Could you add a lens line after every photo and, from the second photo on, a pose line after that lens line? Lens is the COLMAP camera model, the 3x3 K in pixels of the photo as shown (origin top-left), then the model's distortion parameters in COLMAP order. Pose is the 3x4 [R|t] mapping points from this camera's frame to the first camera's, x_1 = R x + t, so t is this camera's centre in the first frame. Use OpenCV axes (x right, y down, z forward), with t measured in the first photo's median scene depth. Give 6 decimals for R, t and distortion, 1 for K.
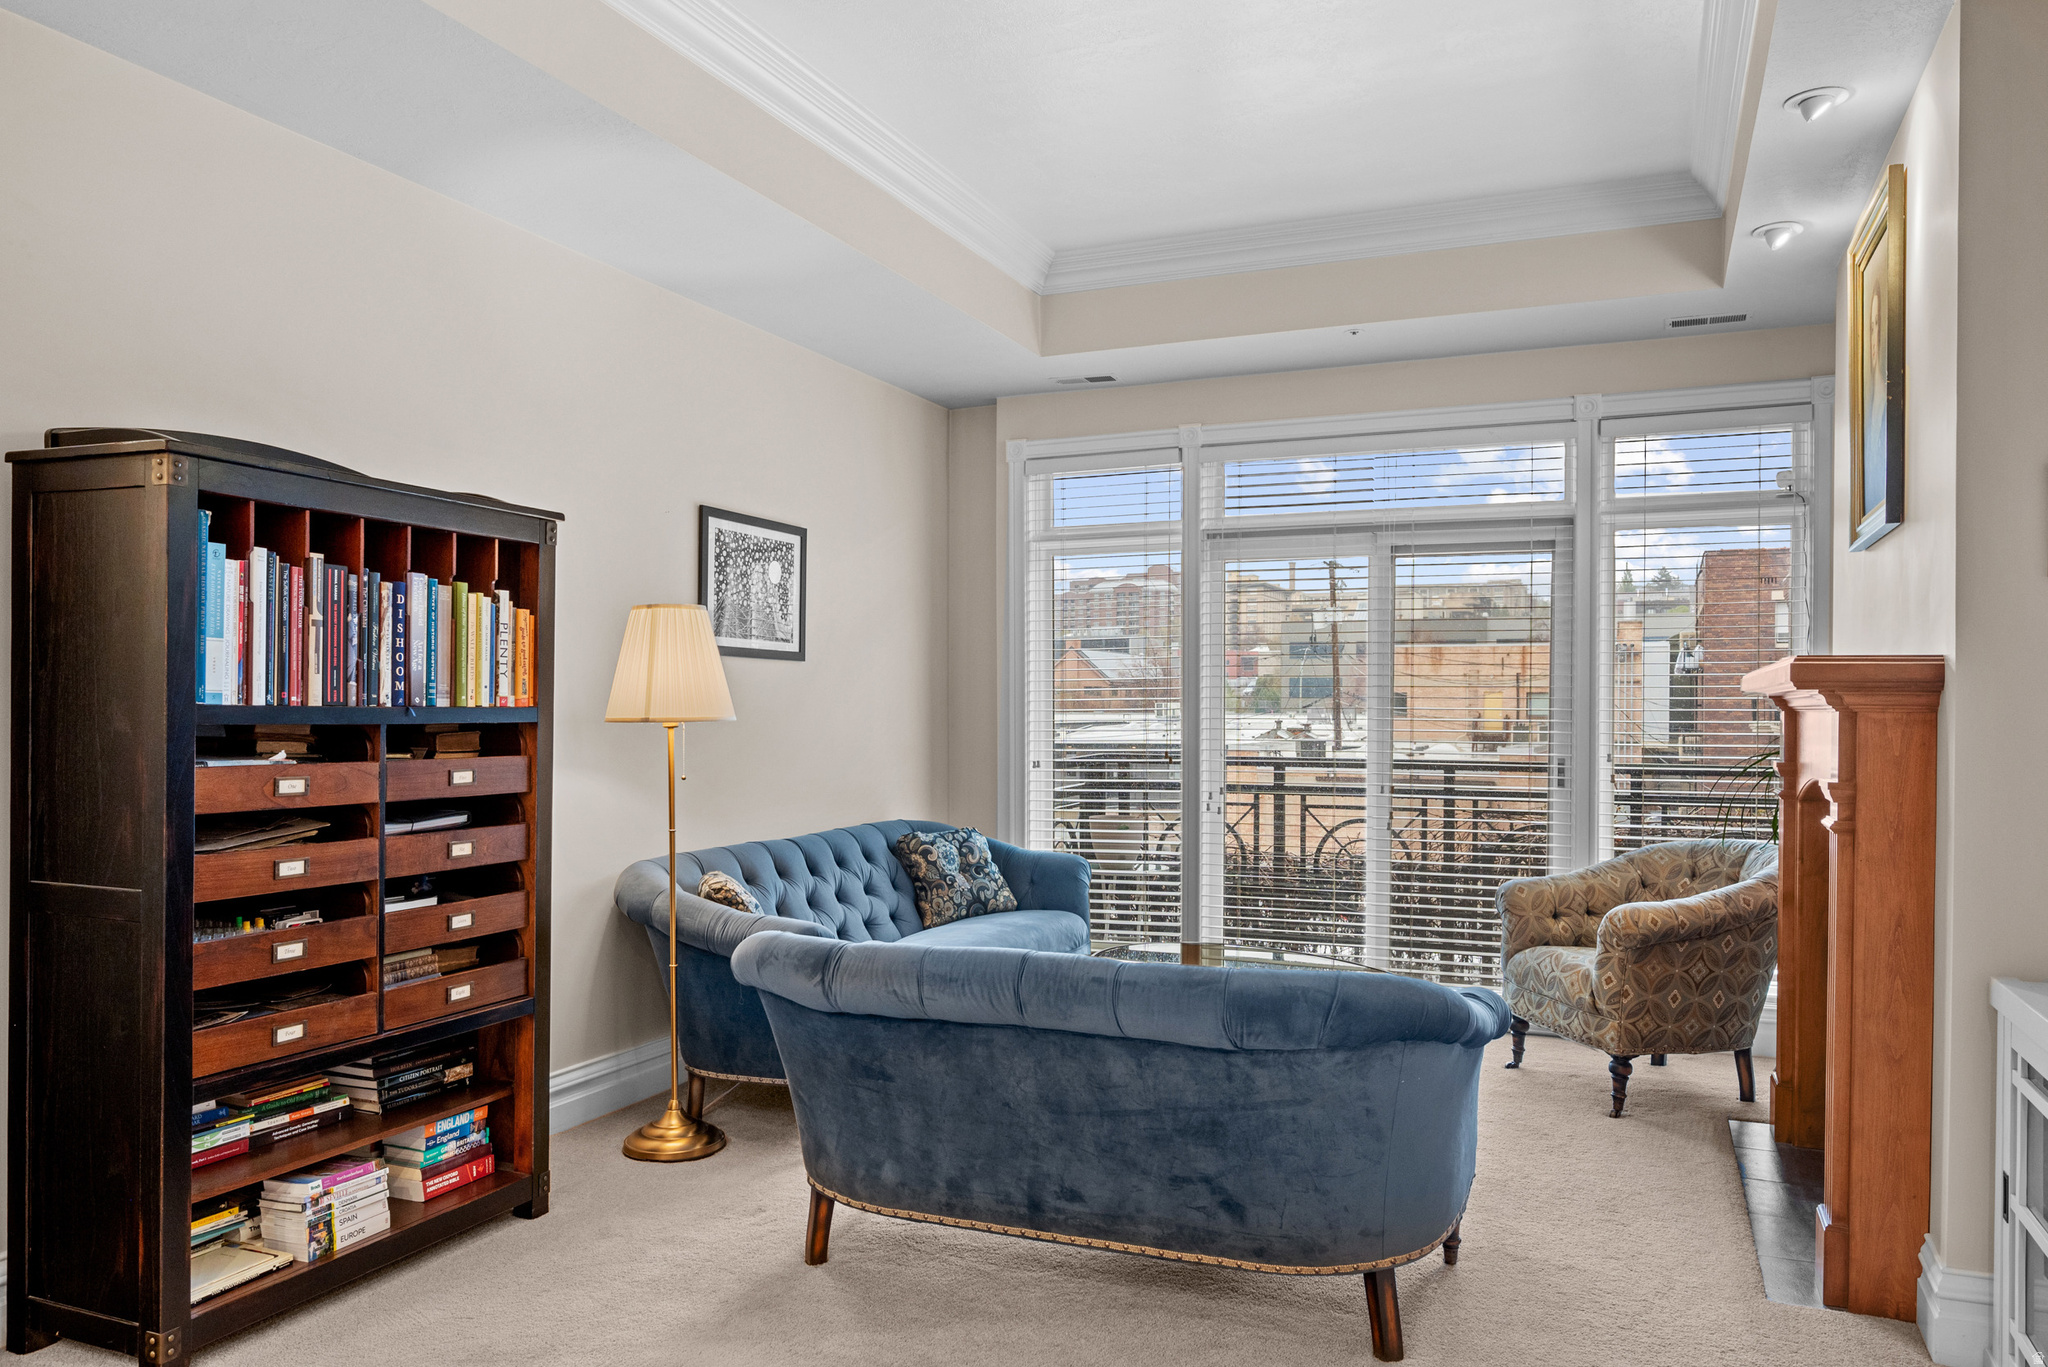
lens RADIAL K [[1444.2, 0, 1025.9], [0, 1444.2, 729.7], [0, 0, 1]] dist [-0.002396, -0.001063]
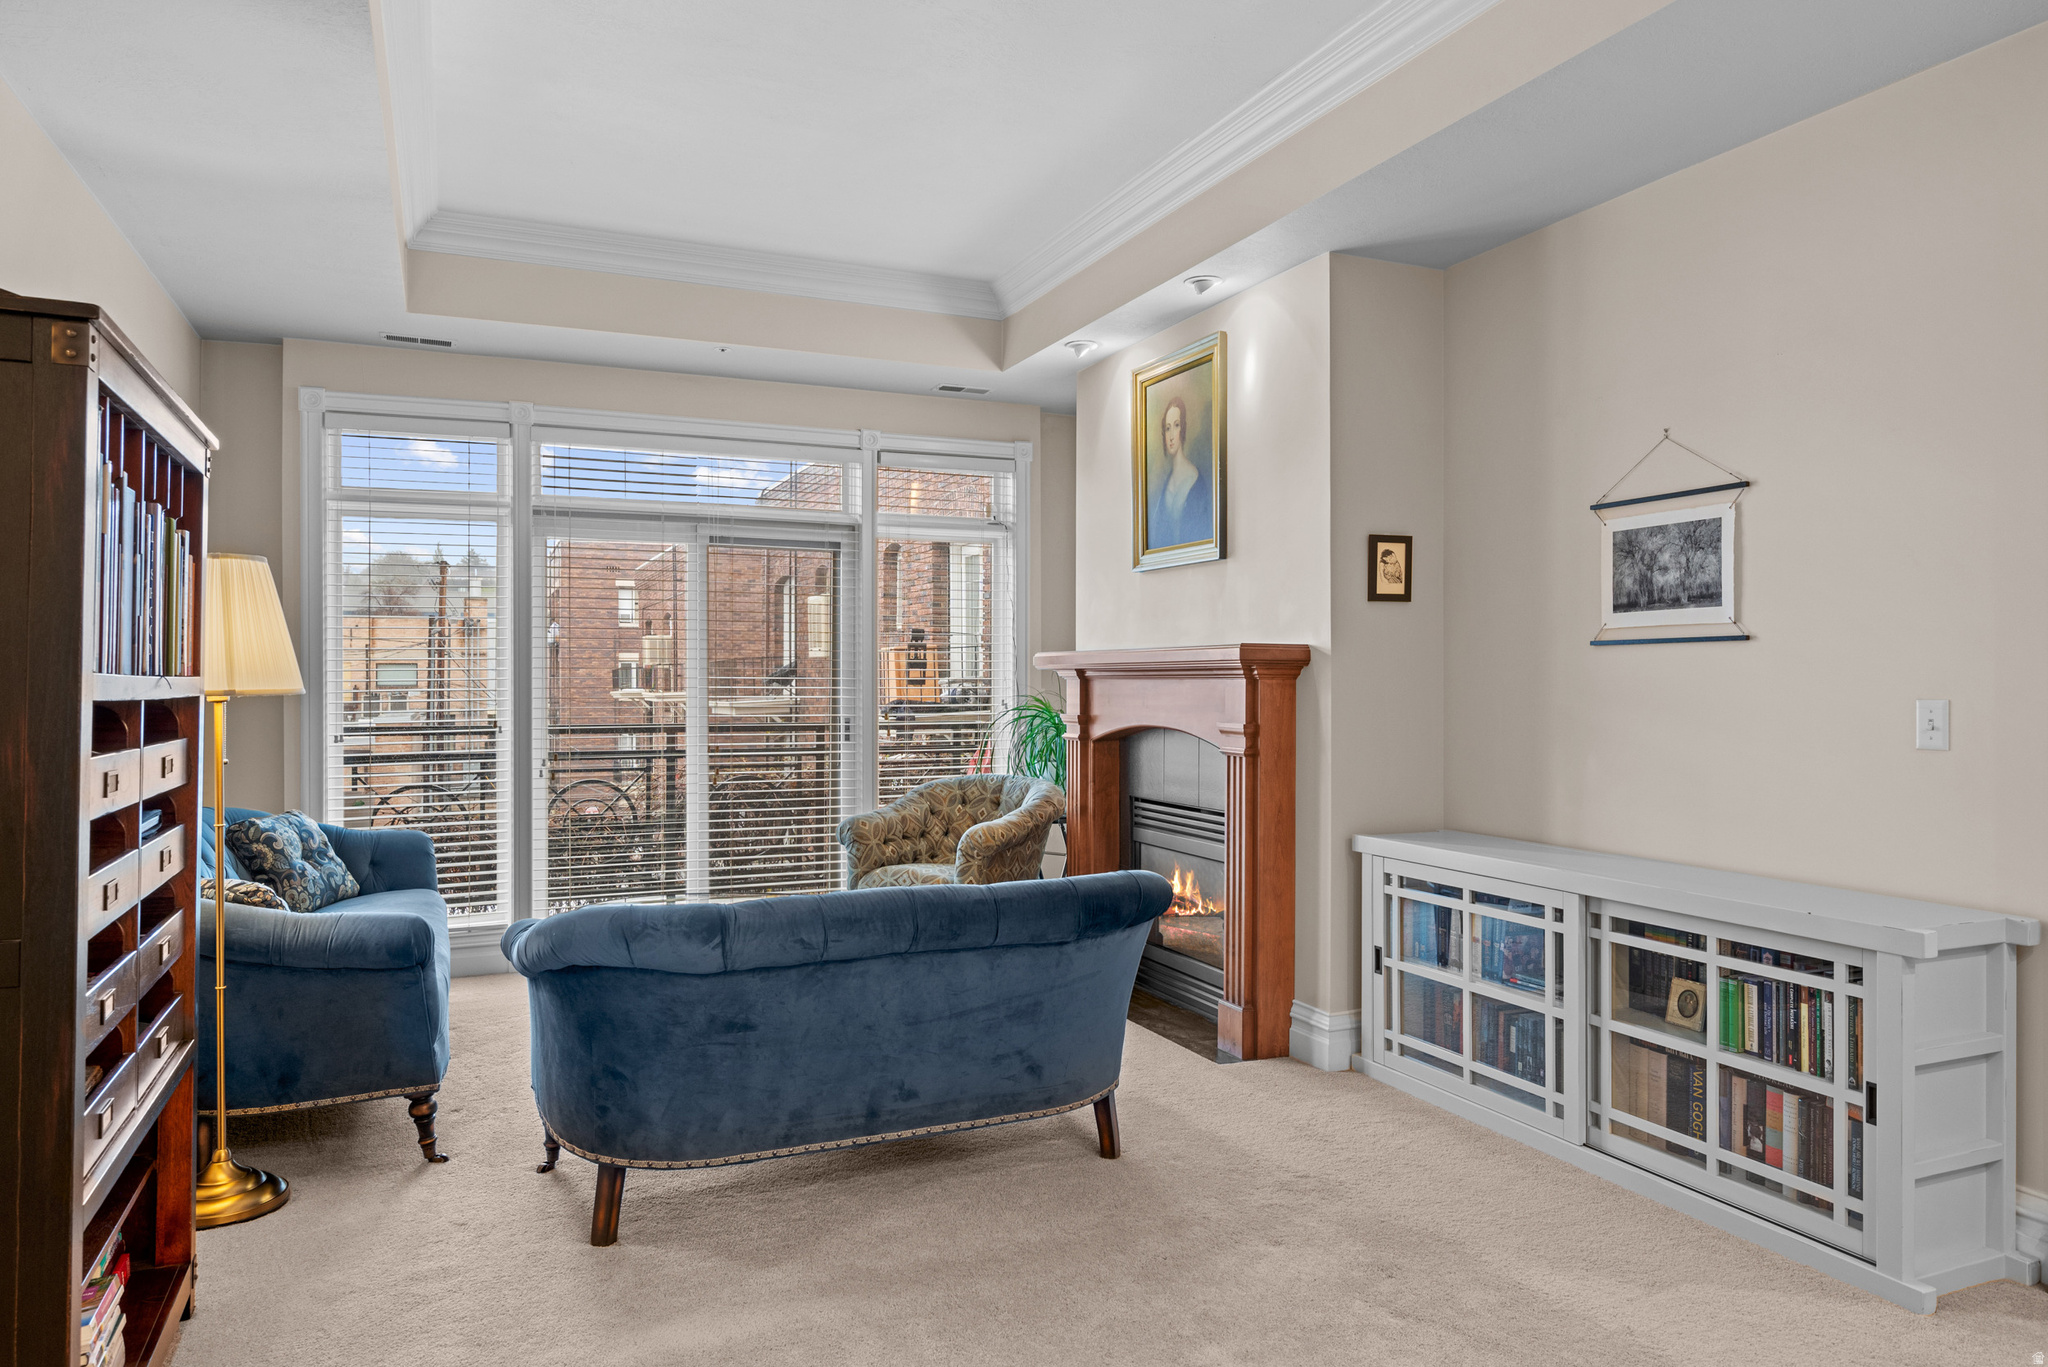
lens RADIAL K [[1335.2, 0, 1024.0], [0, 1335.2, 683.5], [0, 0, 1]] dist [-0.000524, 0.000457]
pose [[0.685130, -0.004634, 0.728406, -0.627857], [0.012754, 0.999903, -0.005635, -0.002409], [-0.728309, 0.013151, 0.685123, 0.171678]]
